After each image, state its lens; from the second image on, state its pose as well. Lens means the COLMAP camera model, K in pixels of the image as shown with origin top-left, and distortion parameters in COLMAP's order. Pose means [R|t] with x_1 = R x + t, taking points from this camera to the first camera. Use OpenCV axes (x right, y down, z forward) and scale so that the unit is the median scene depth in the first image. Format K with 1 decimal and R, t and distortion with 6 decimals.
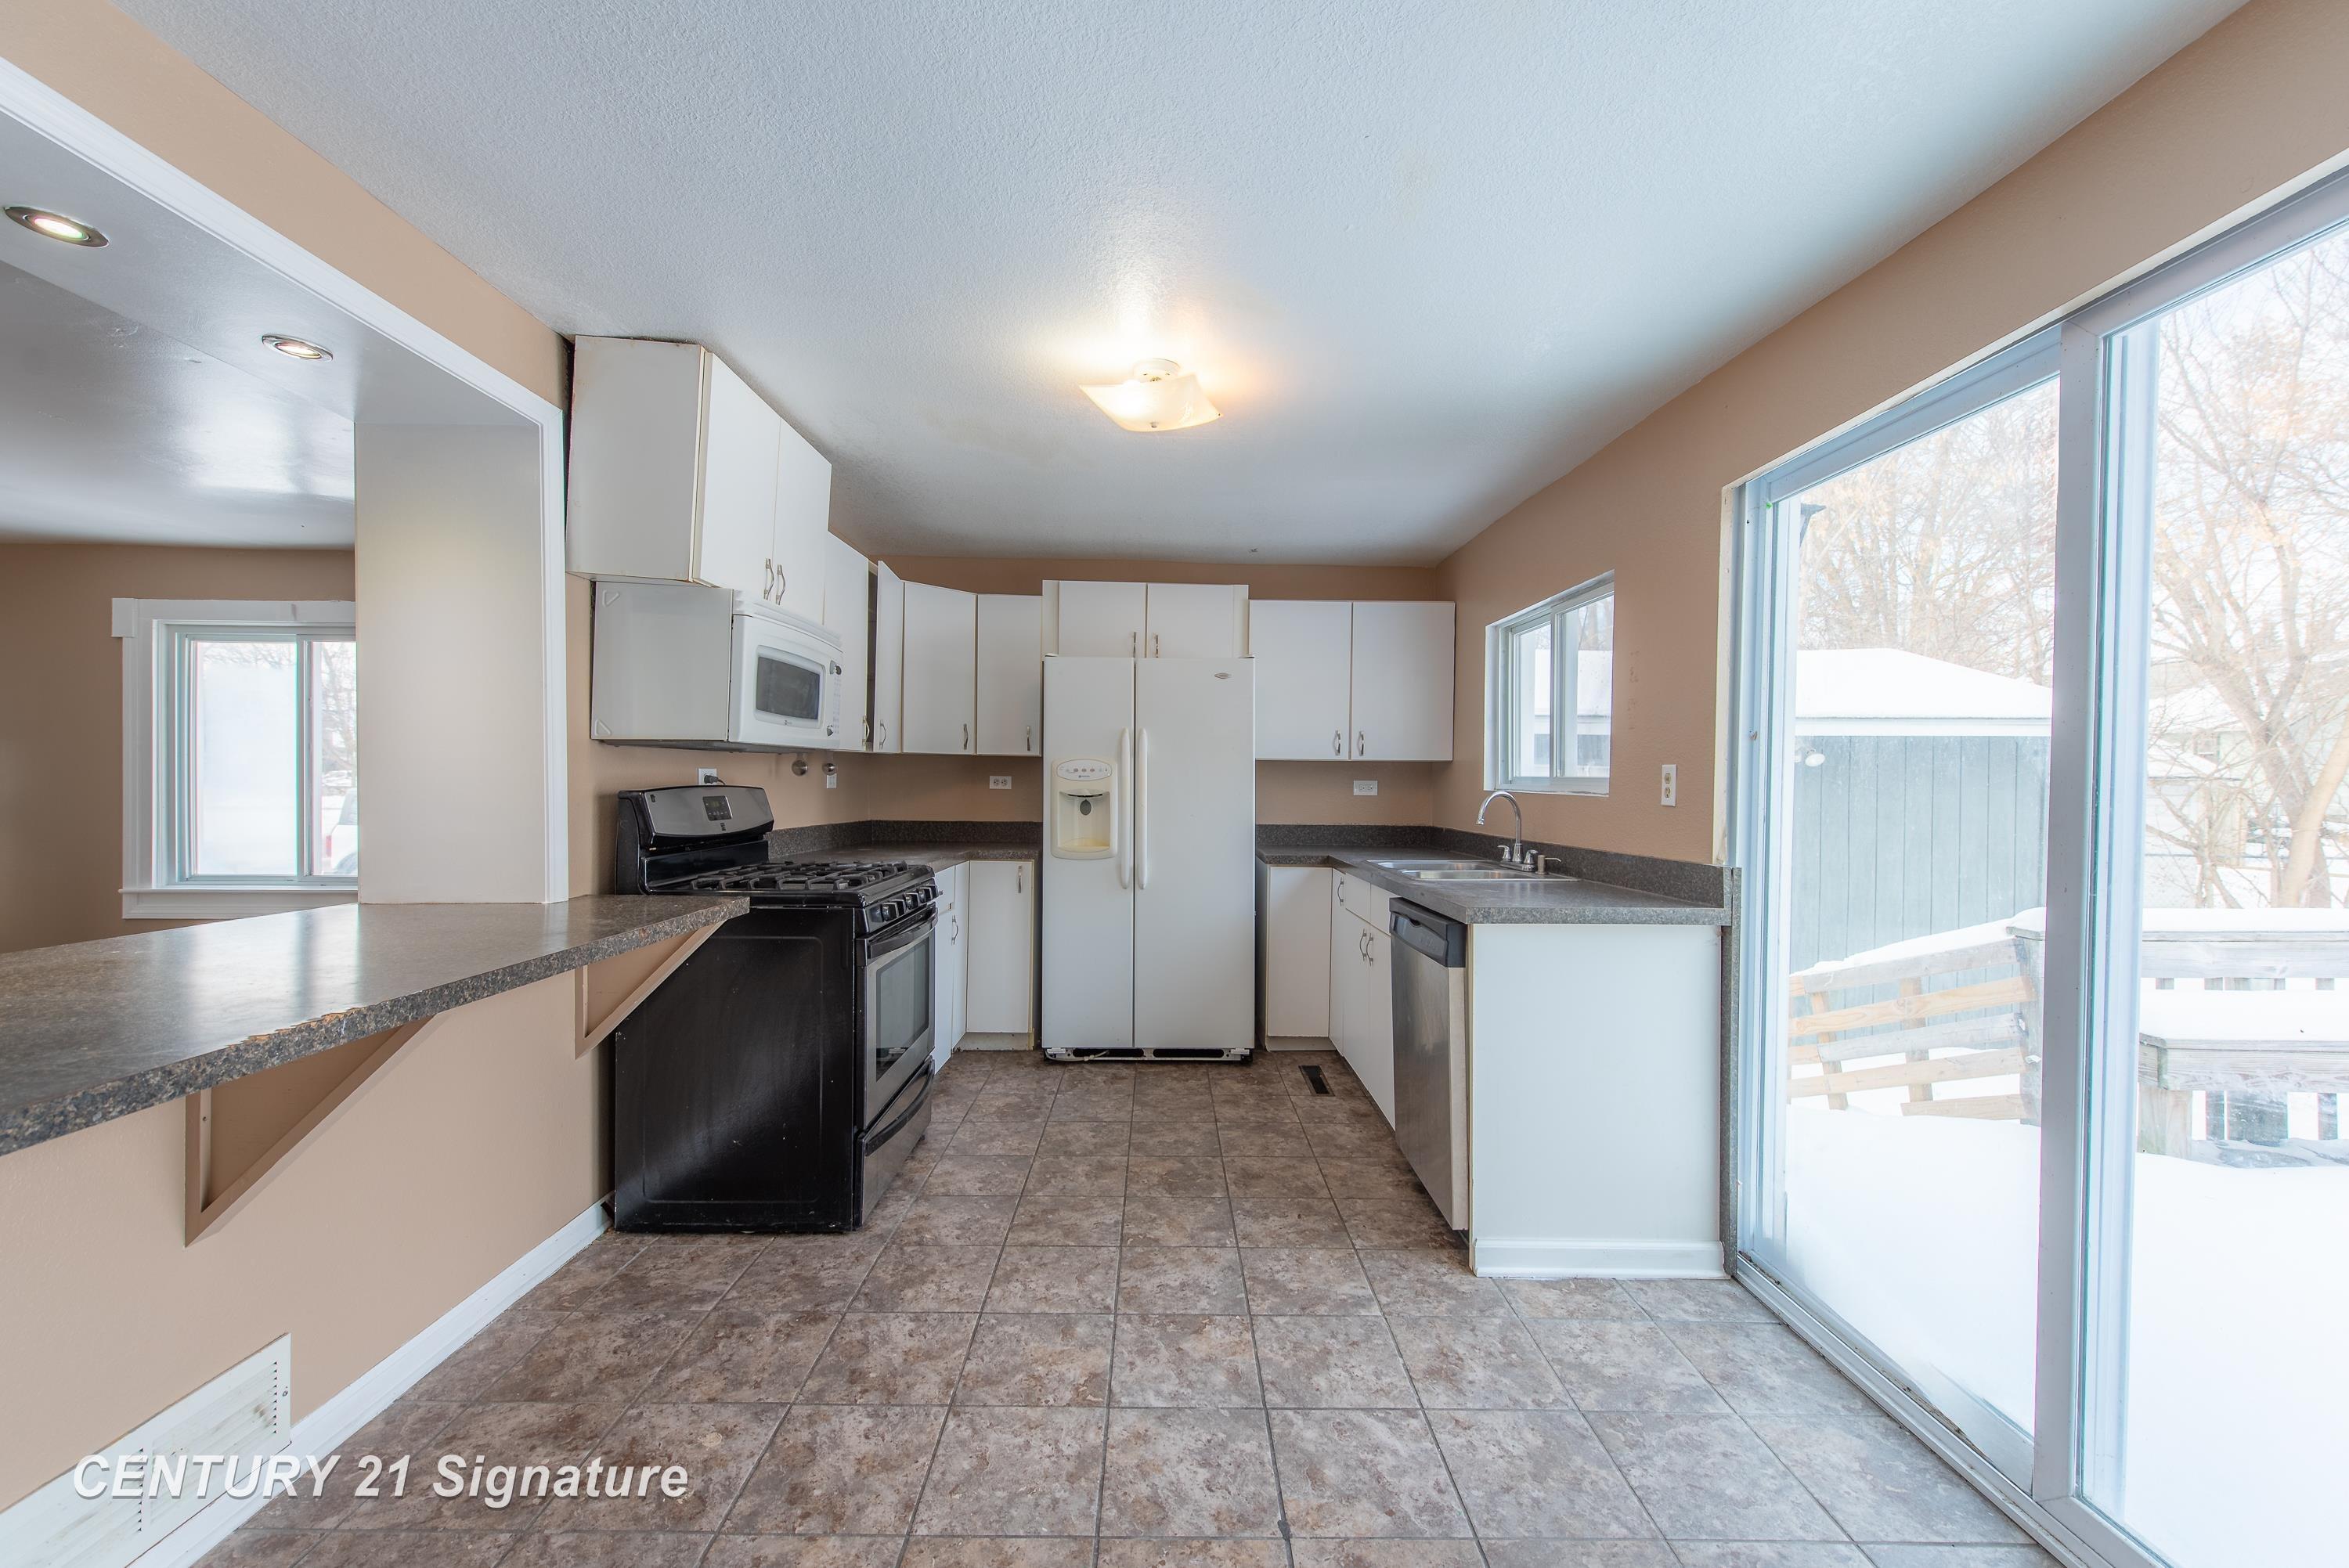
lens RADIAL K [[906.9, 0, 1168.9], [0, 906.9, 794.2], [0, 0, 1]] dist [0.008996, -0.002607]
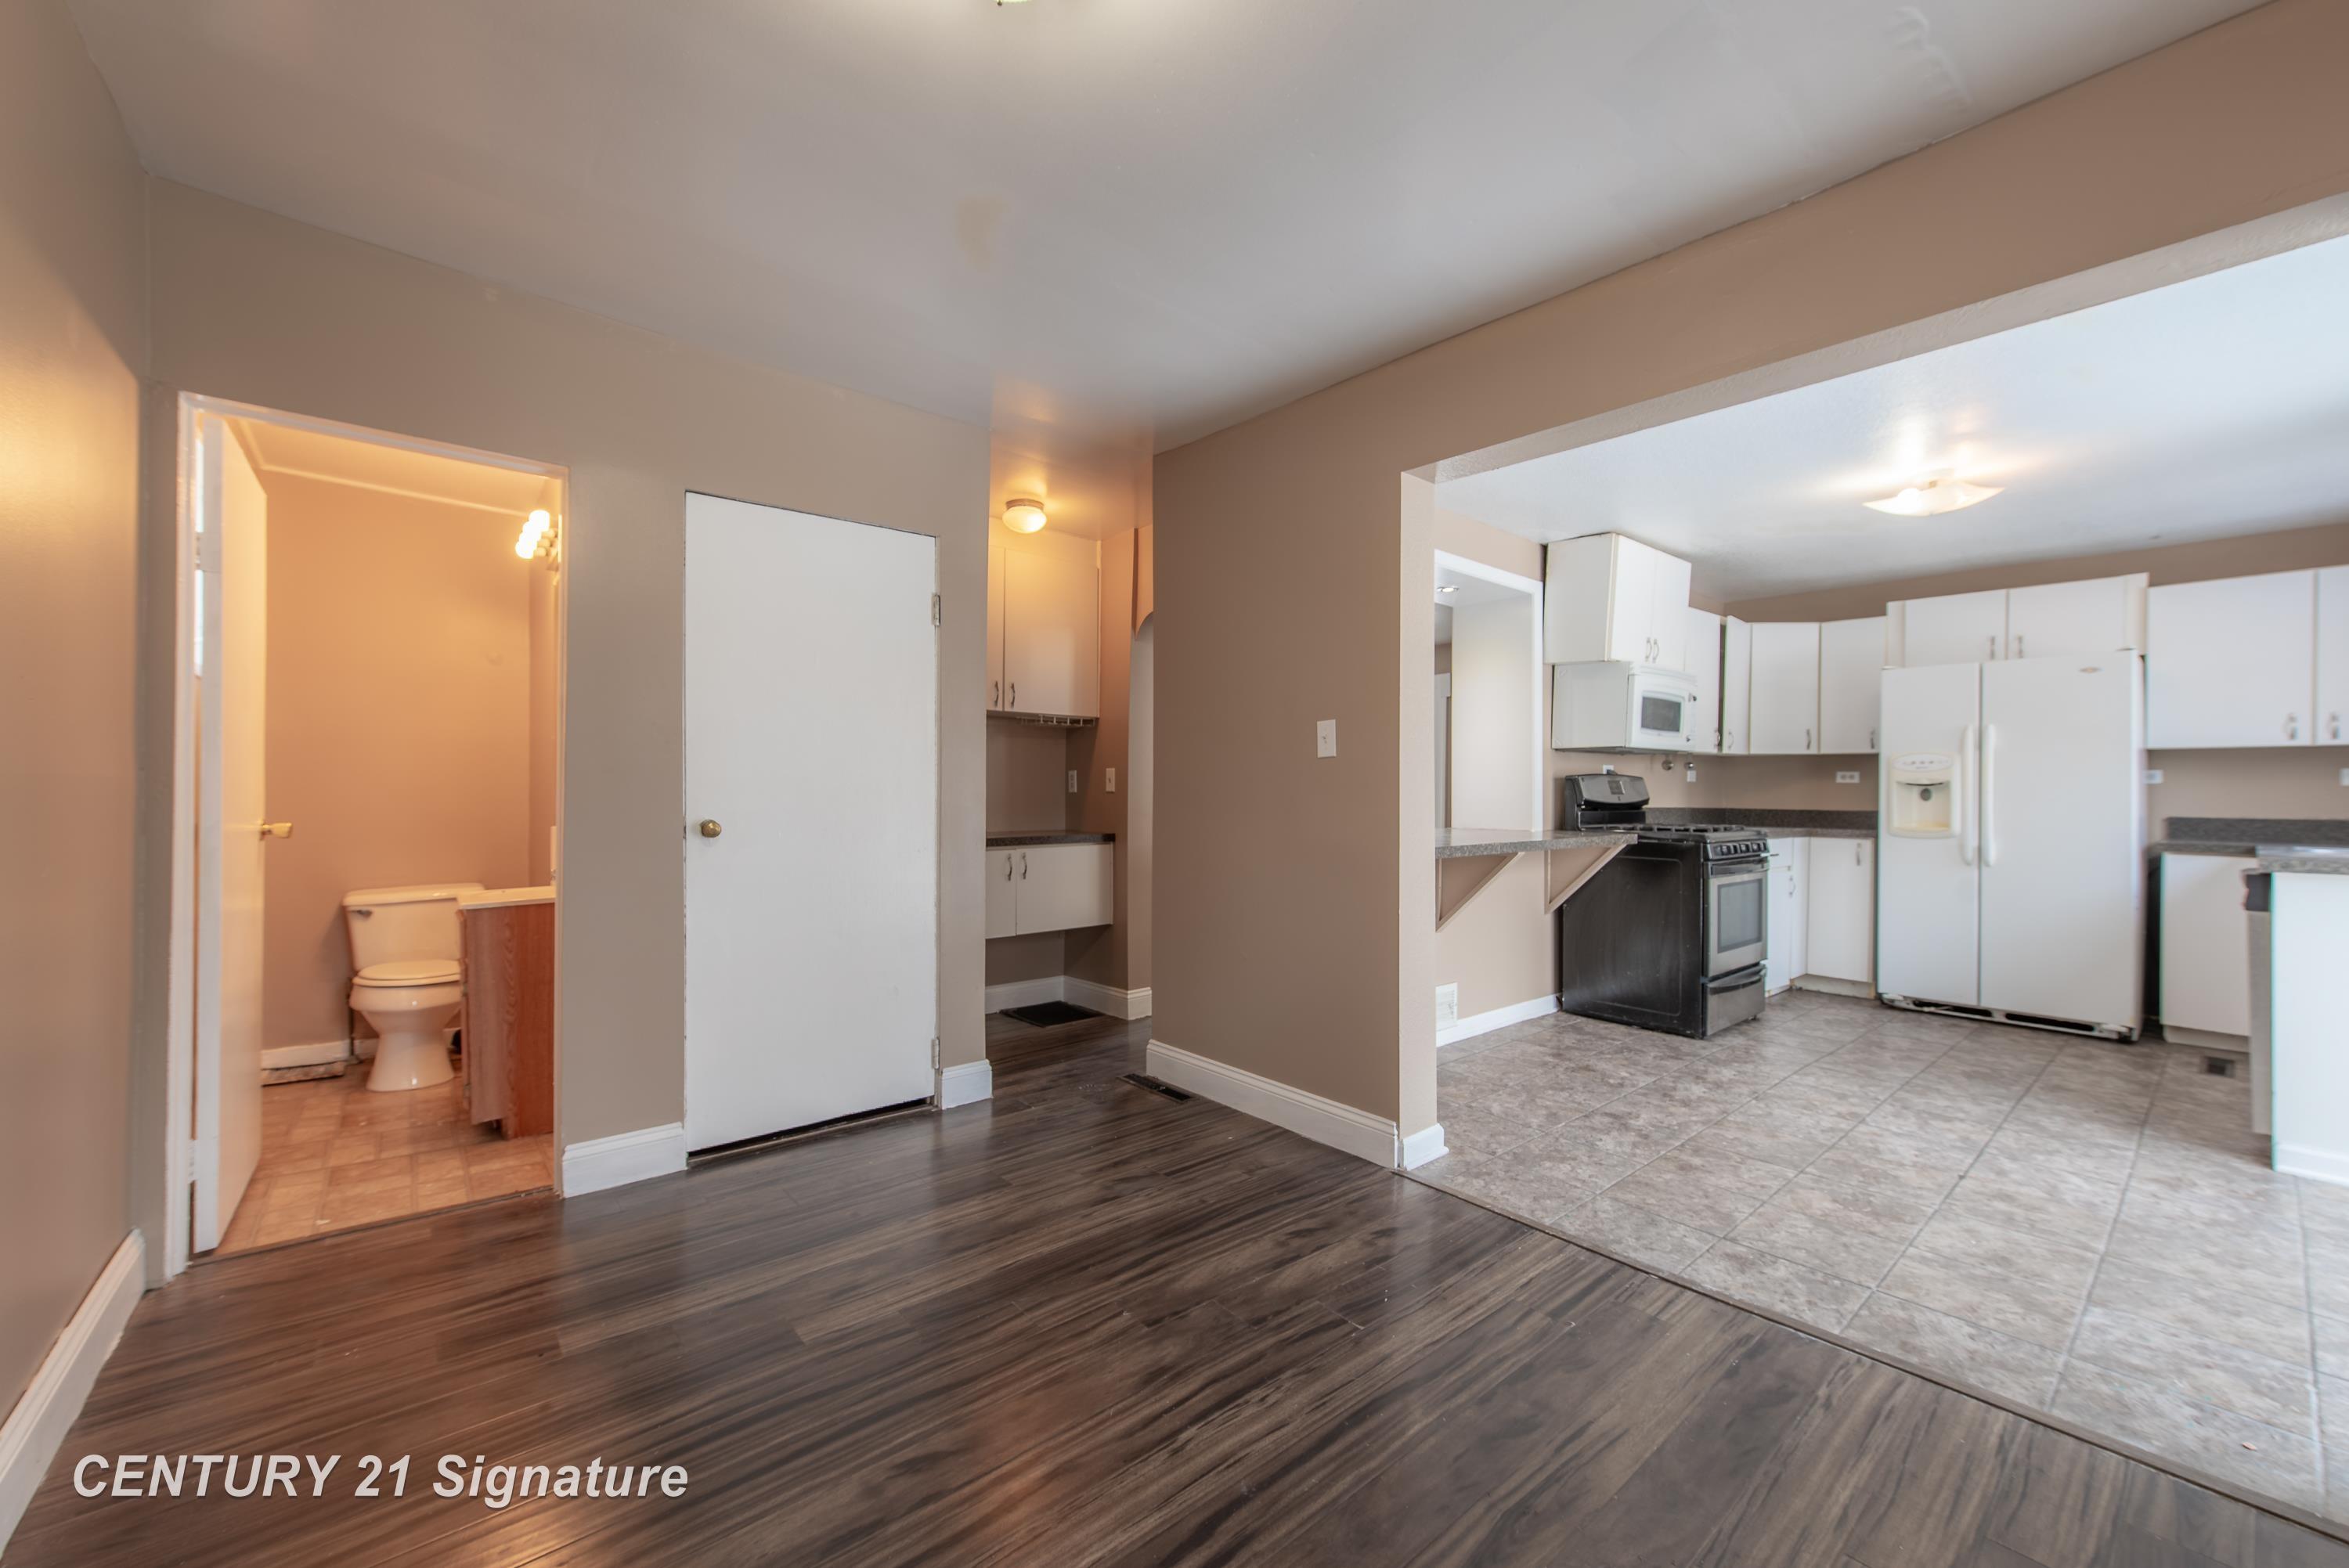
lens RADIAL K [[906.9, 0, 1171.3], [0, 906.9, 788.4], [0, 0, 1]] dist [0.008996, -0.002607]
pose [[0.634768, -0.006094, -0.772679, 0.280343], [-0.014299, 0.999705, -0.019631, 0.061620], [0.772571, 0.023510, 0.634493, -0.701727]]
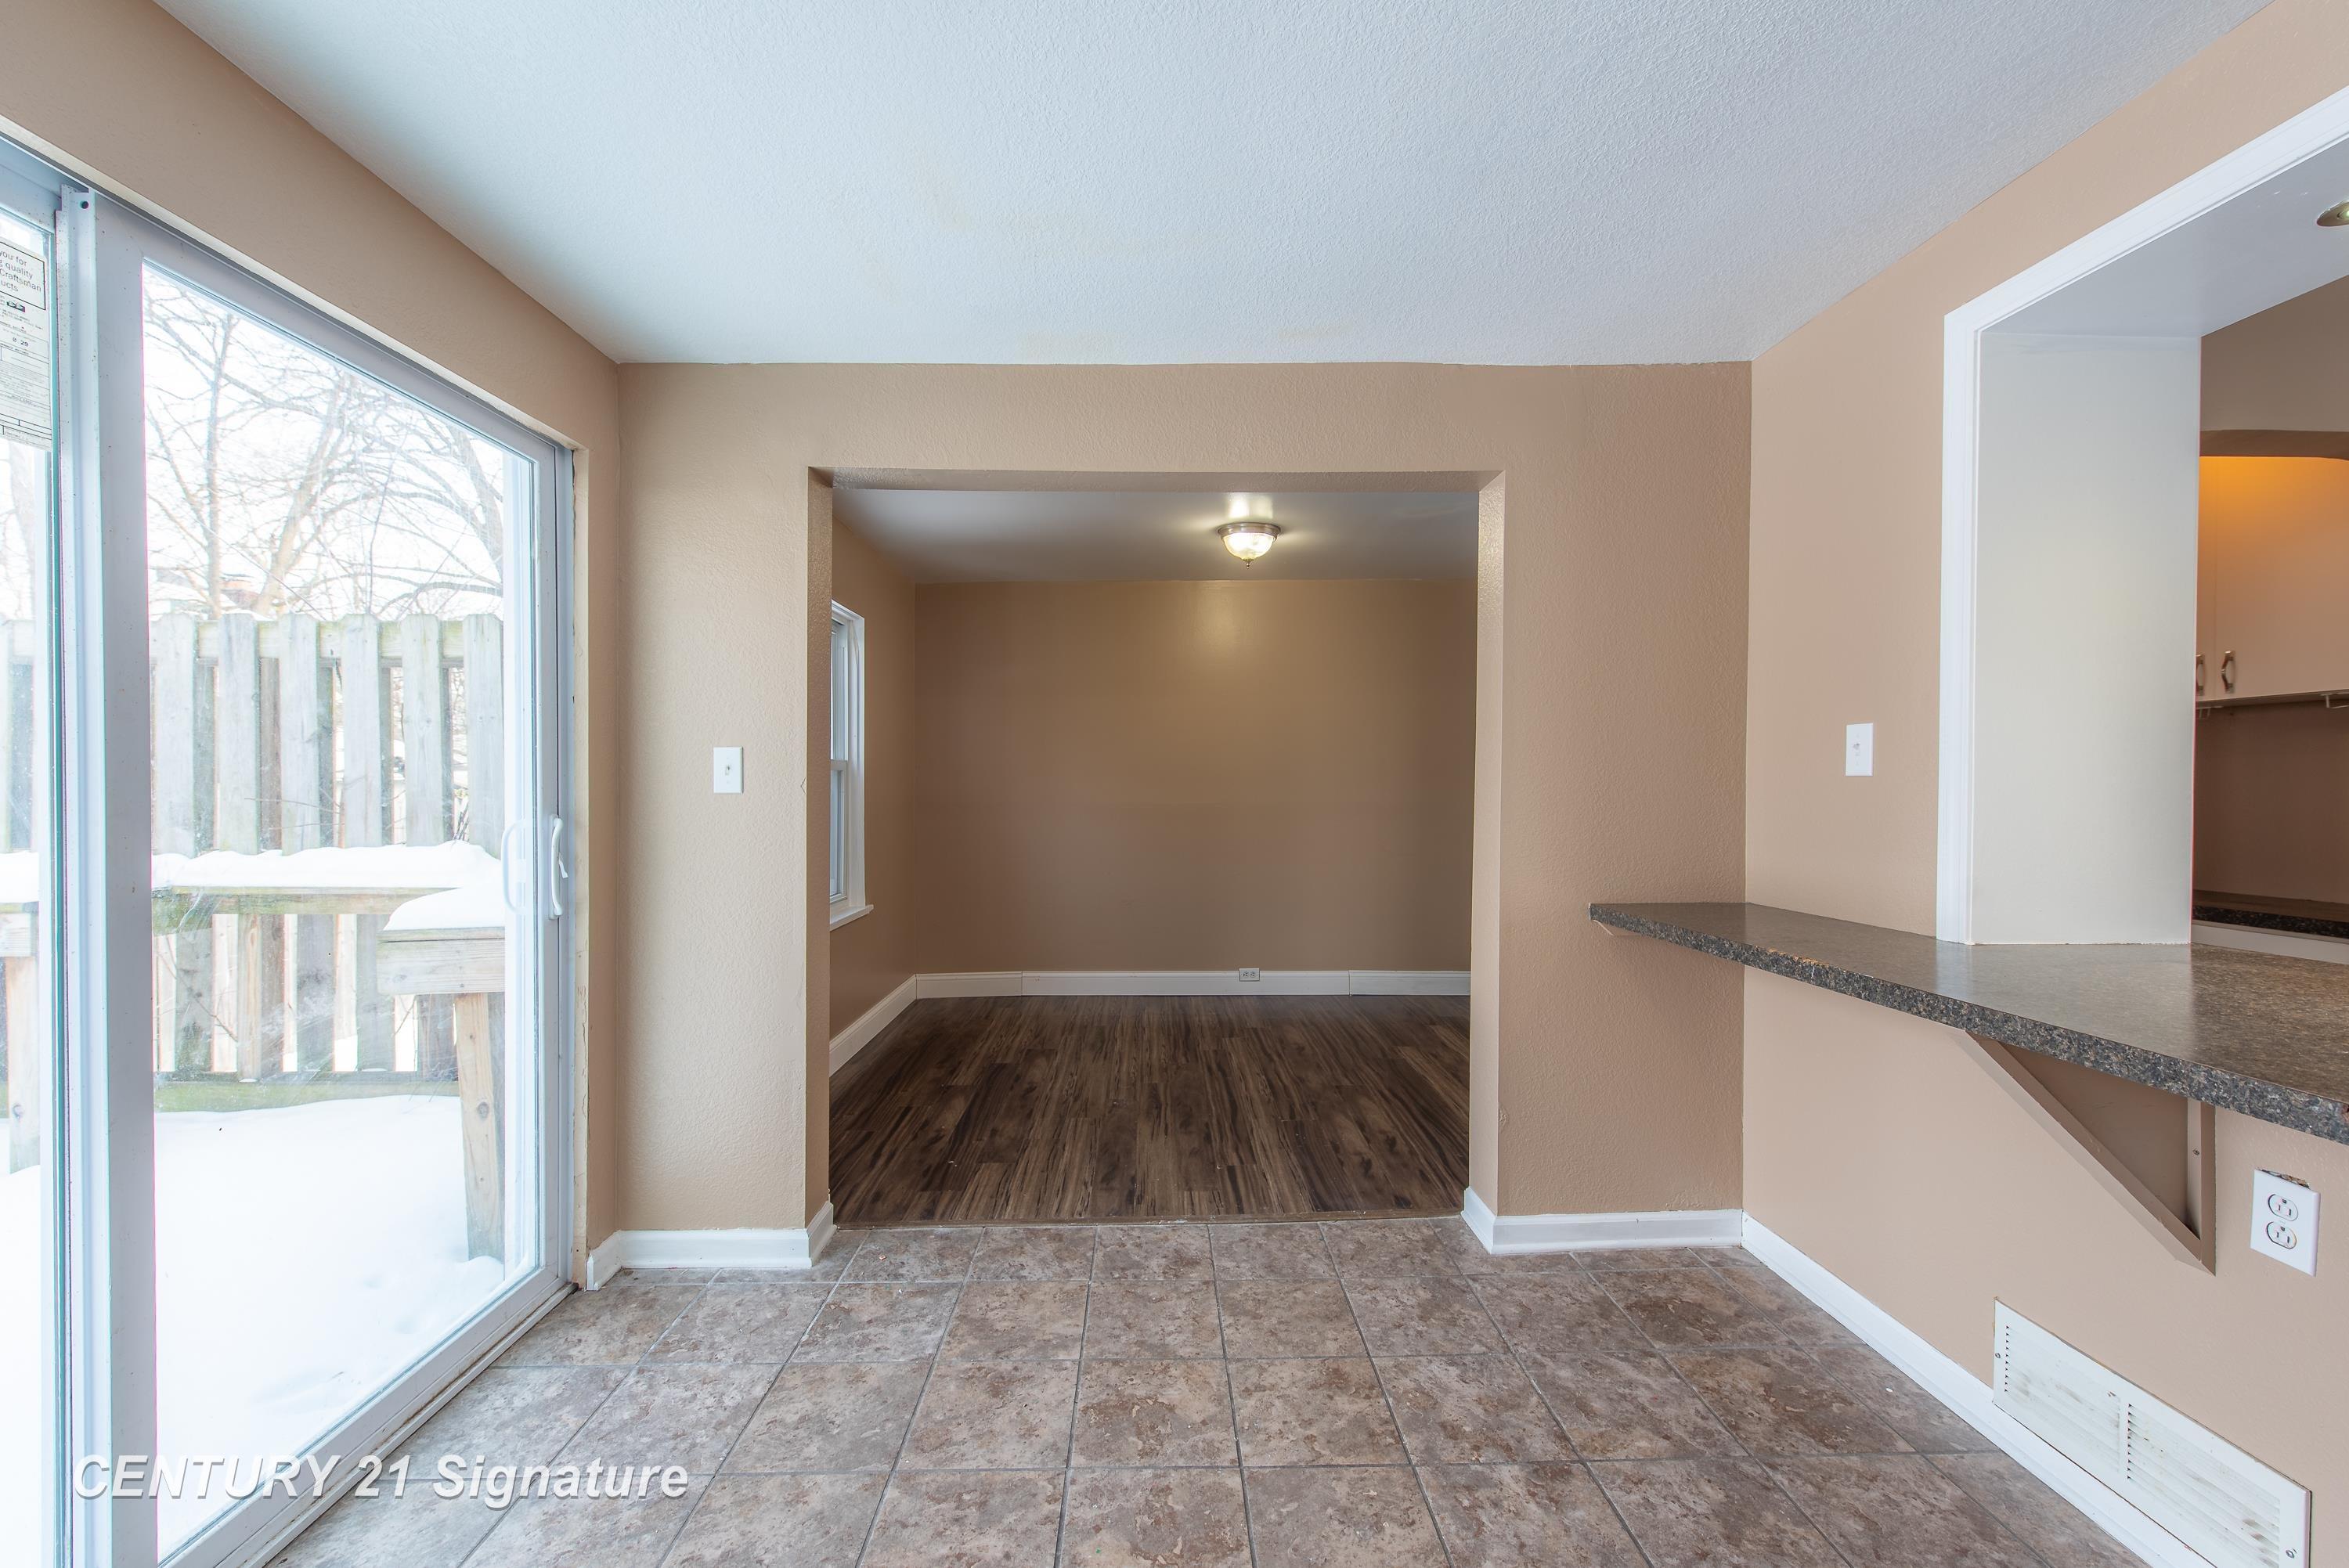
lens RADIAL K [[906.9, 0, 1174.4], [0, 906.9, 789.8], [0, 0, 1]] dist [0.008996, -0.002607]
pose [[-0.999795, -0.009495, -0.017880, 0.011338], [-0.009899, 0.999694, 0.022656, -0.012011], [0.017660, 0.022829, -0.999583, 1.022588]]
